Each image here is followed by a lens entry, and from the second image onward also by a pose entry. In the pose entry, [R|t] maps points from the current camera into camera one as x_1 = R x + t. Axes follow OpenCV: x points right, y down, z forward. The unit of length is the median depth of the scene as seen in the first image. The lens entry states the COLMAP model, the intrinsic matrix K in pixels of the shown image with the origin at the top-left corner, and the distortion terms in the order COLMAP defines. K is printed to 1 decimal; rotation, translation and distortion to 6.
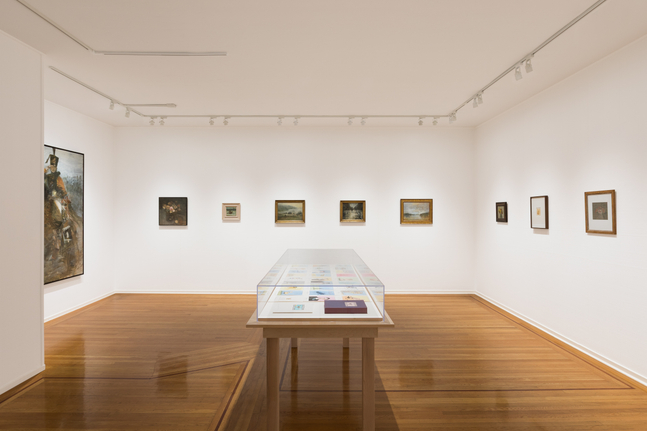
lens RADIAL K [[329.3, 0, 324.5], [0, 329.3, 213.5], [0, 0, 1]] dist [-0.001445, 0.000058]
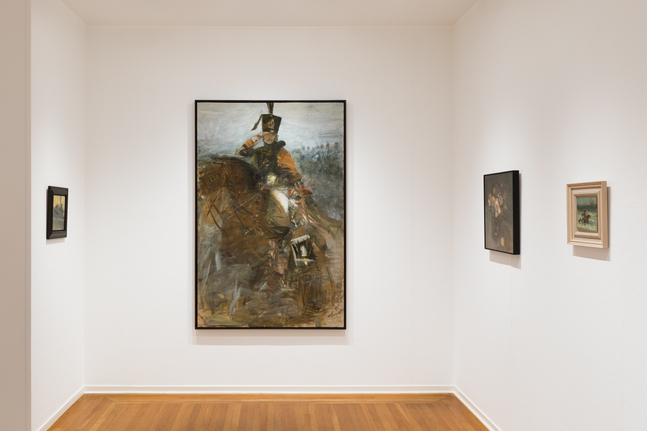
lens RADIAL K [[593.6, 0, 322.7], [0, 593.6, 208.8], [0, 0, 1]] dist [0.002171, -0.000234]
pose [[0.013692, 0.008643, -0.999869, 0.218674], [-0.010089, 0.999913, 0.008505, -0.015685], [0.999855, 0.009971, 0.013778, 0.957843]]
